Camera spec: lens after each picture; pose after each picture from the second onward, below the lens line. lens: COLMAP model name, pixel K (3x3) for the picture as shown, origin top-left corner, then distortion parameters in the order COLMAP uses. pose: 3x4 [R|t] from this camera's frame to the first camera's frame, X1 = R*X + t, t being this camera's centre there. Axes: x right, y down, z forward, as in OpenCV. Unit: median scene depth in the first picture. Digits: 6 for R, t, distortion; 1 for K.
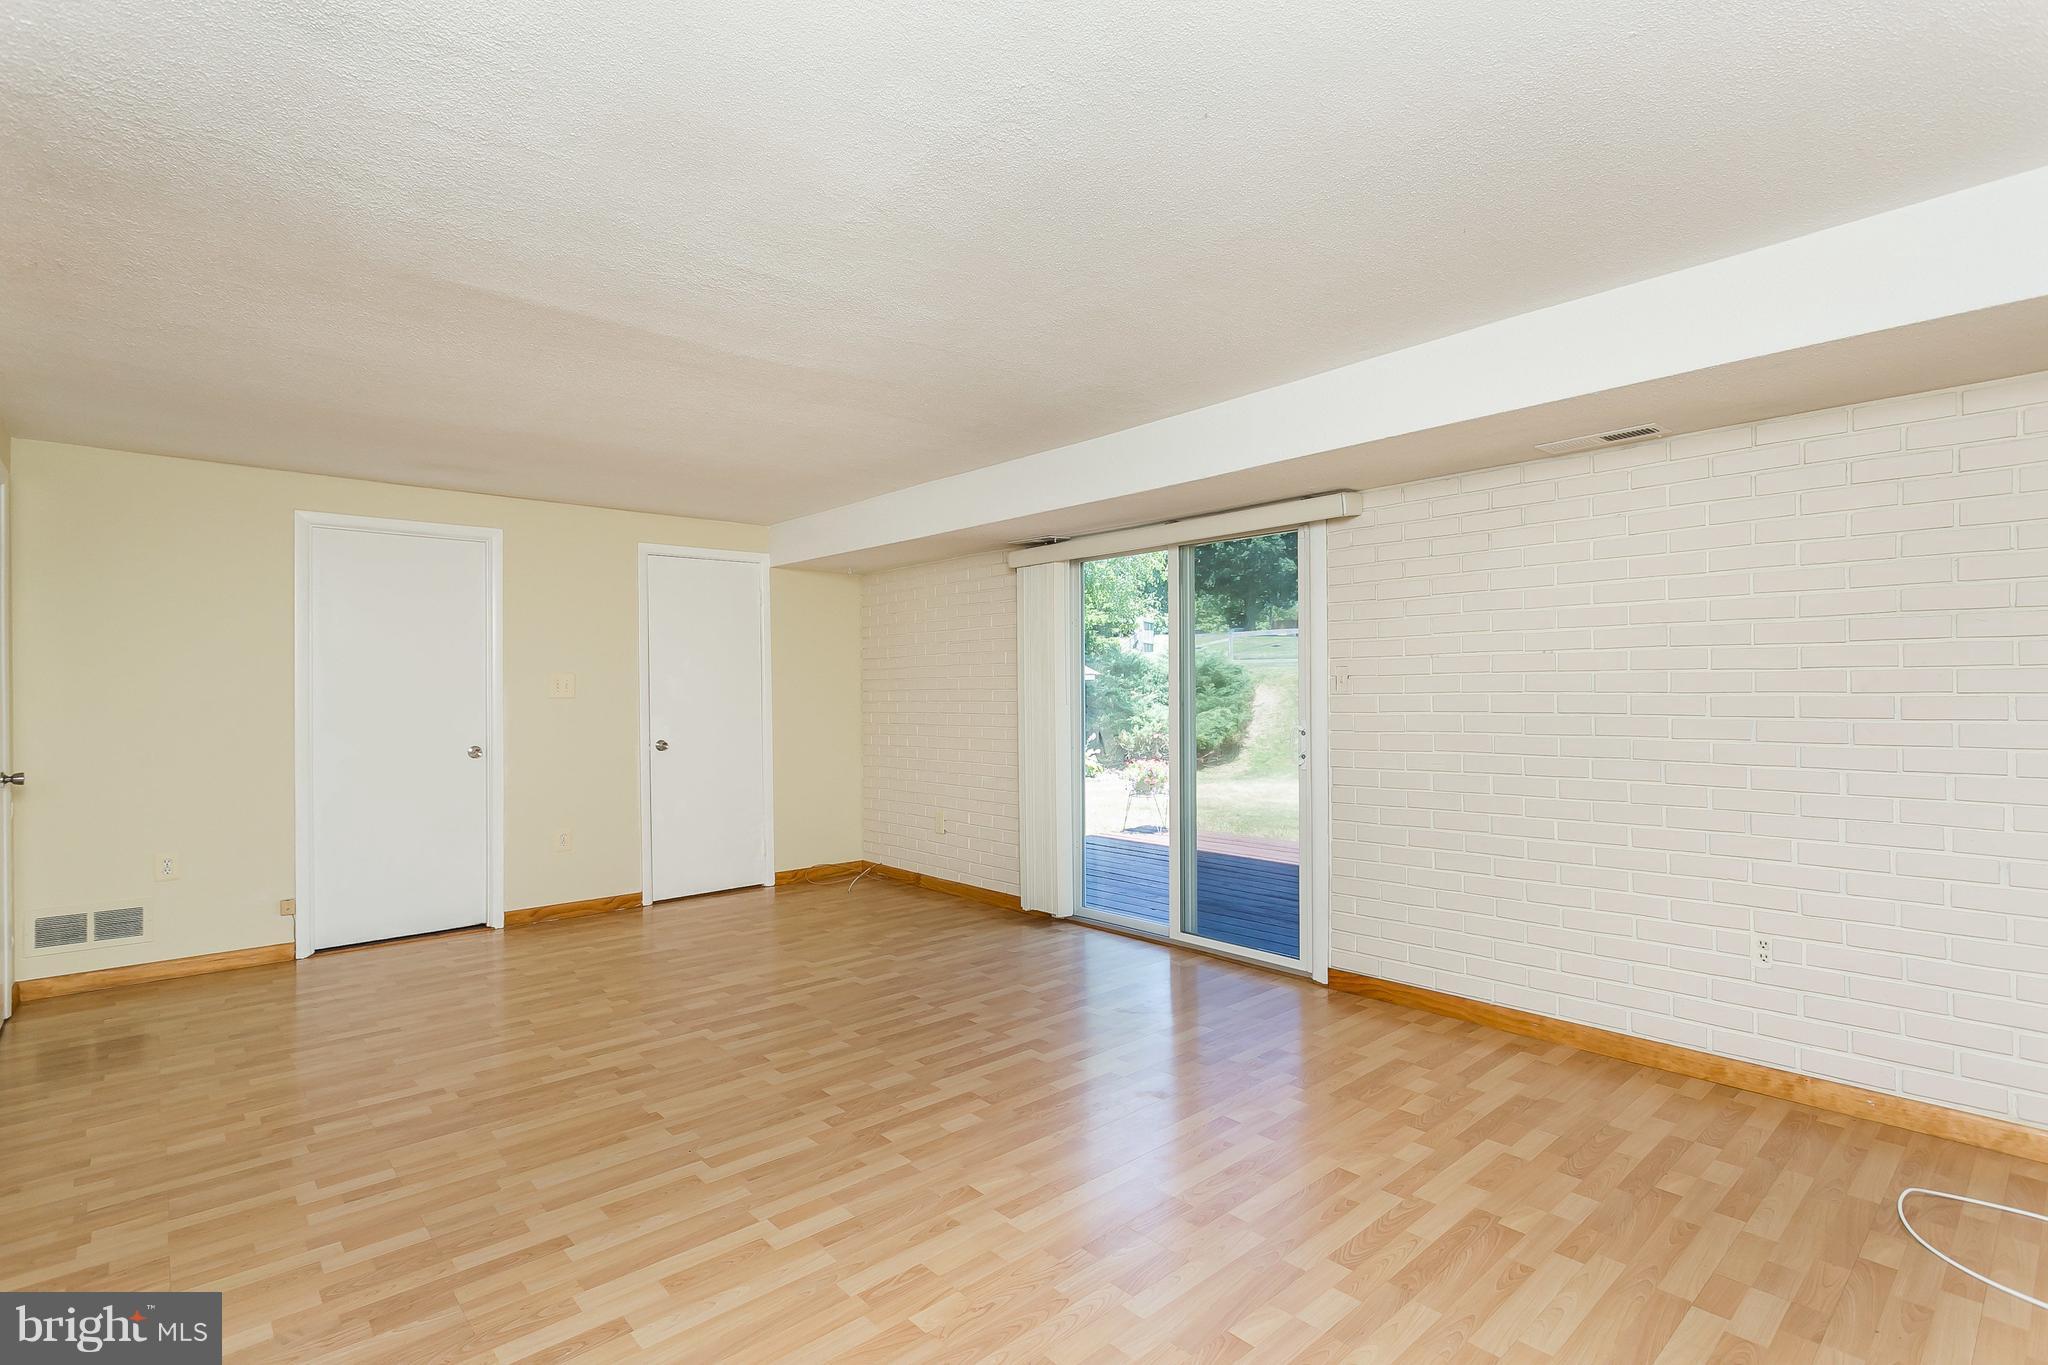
lens RADIAL K [[971.6, 0, 1013.9], [0, 971.6, 677.7], [0, 0, 1]] dist [0.002460, 0.000447]
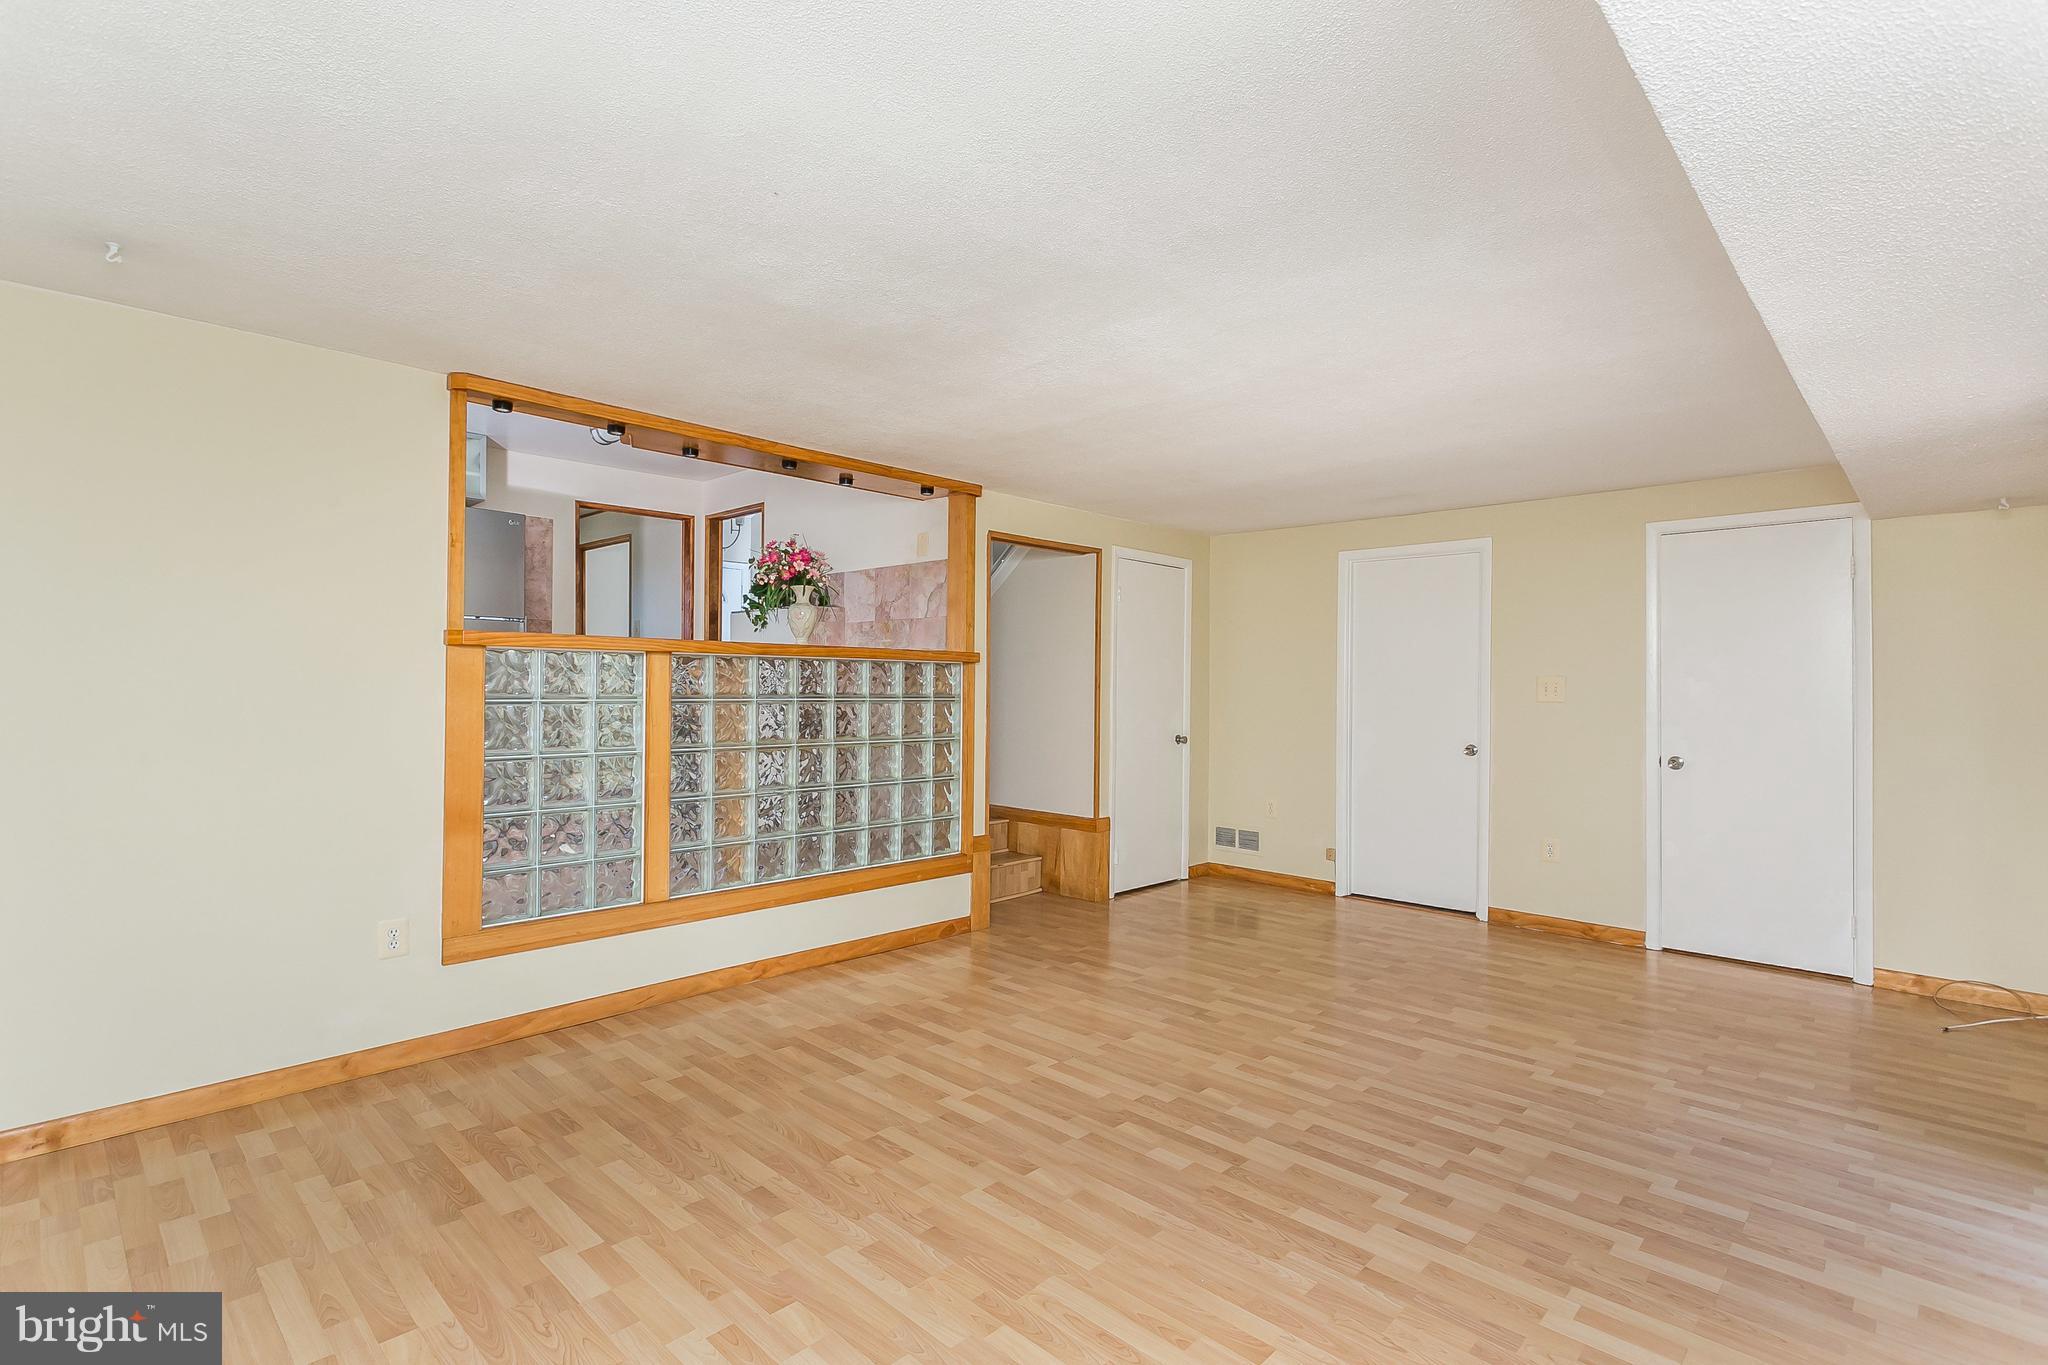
lens RADIAL K [[971.6, 0, 1012.2], [0, 971.6, 681.4], [0, 0, 1]] dist [0.002460, 0.000447]
pose [[0.071085, 0.005946, -0.997453, 0.729350], [0.002406, 0.999978, 0.006132, -0.010588], [0.997467, -0.002835, 0.071069, 0.650422]]
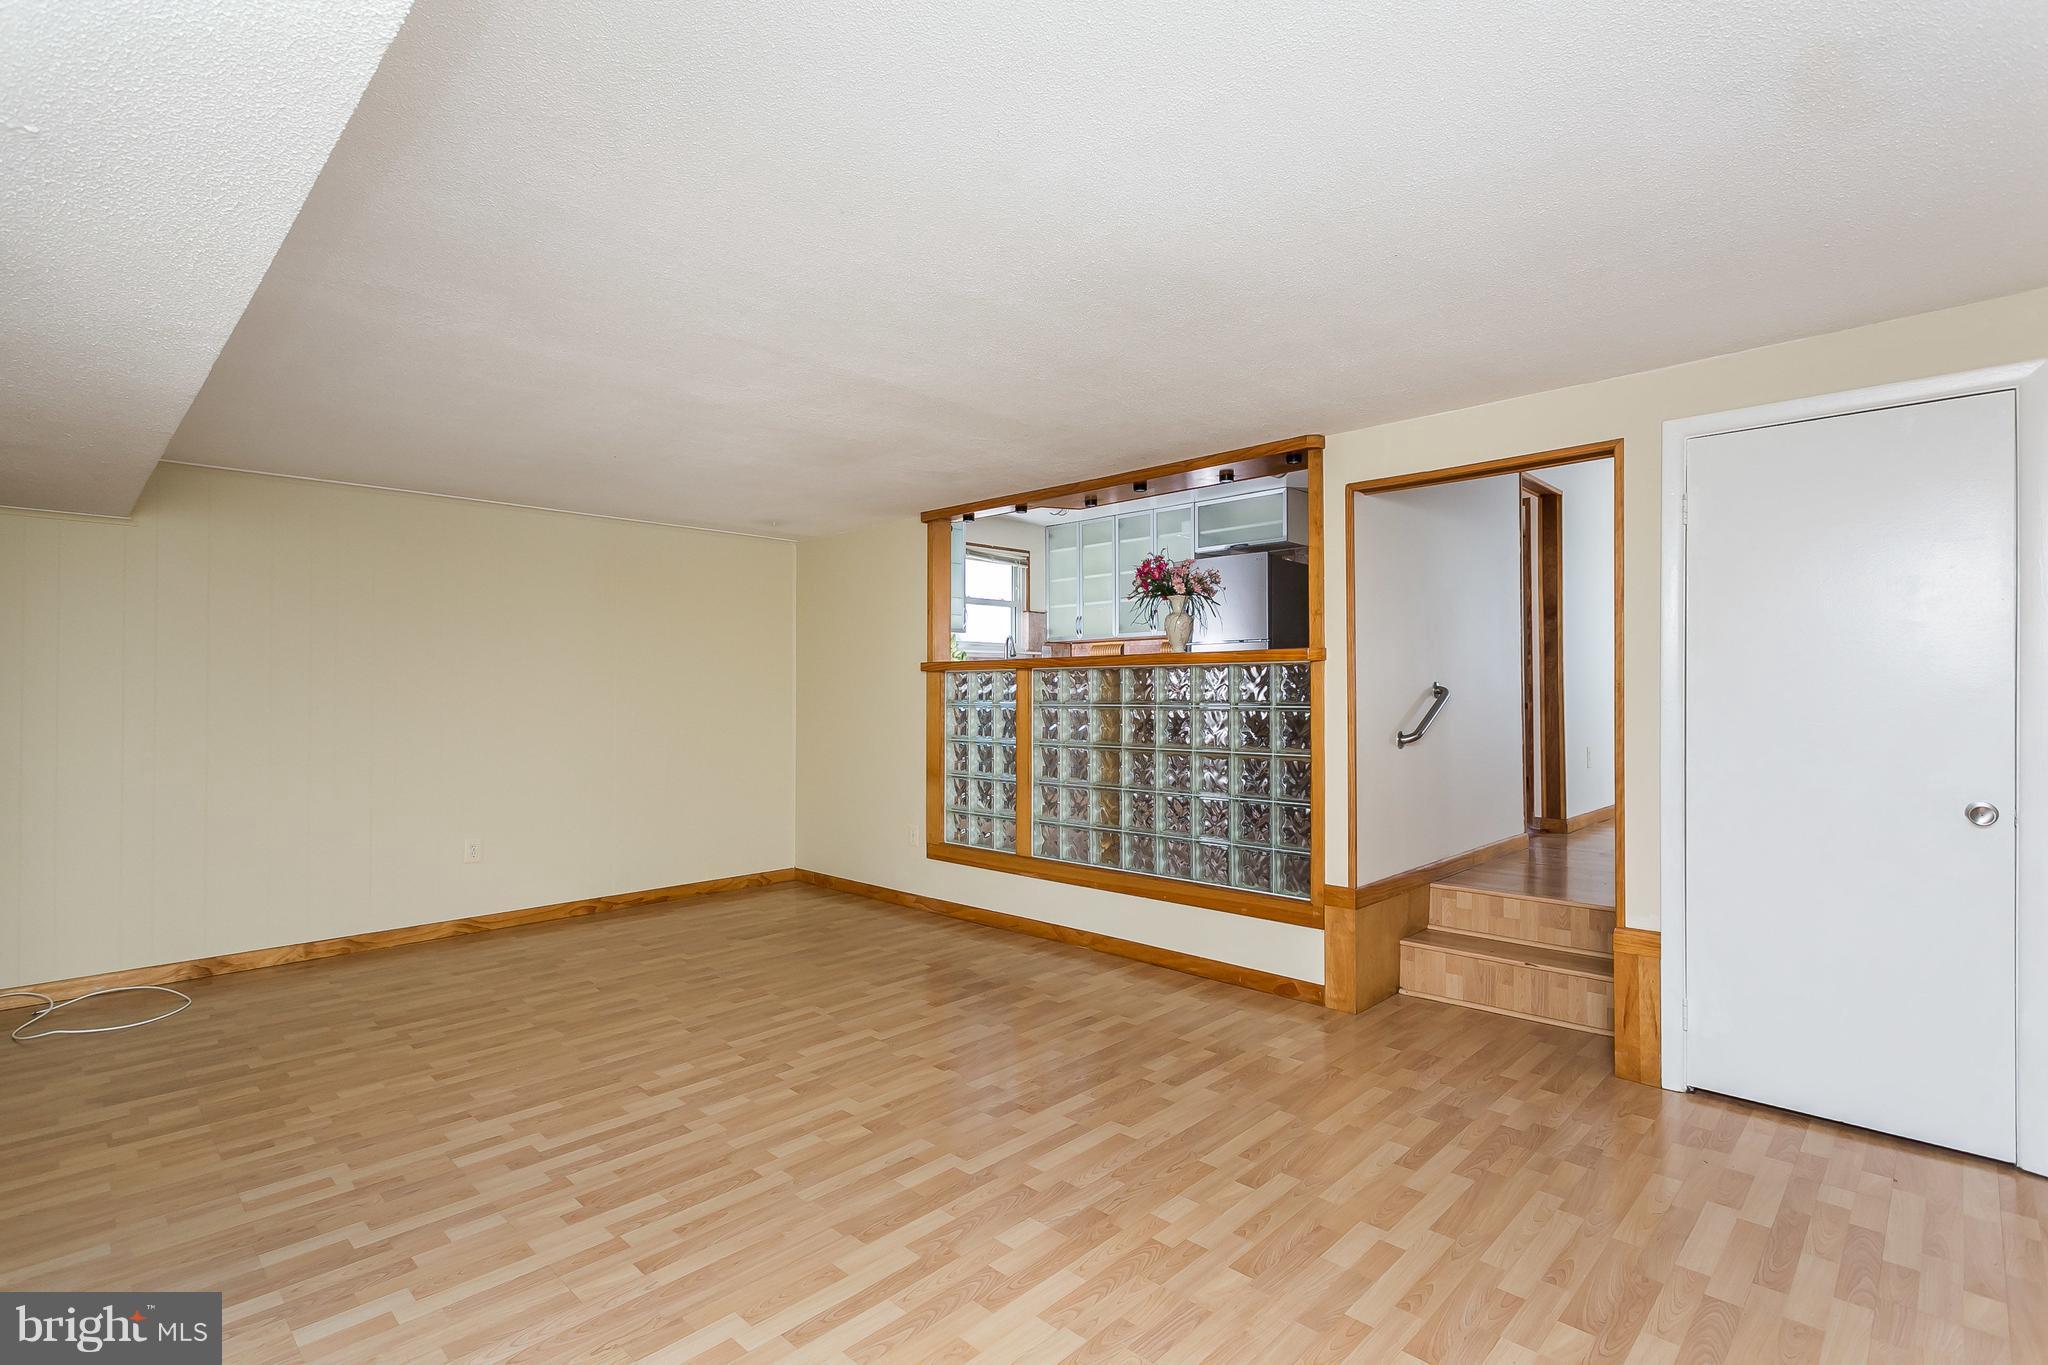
lens RADIAL K [[971.6, 0, 1015.6], [0, 971.6, 690.4], [0, 0, 1]] dist [0.002460, 0.000447]
pose [[-0.997641, 0.012476, -0.067501, -0.326140], [0.013614, 0.999773, -0.016413, 0.019510], [0.067281, -0.017293, -0.997584, 1.838849]]
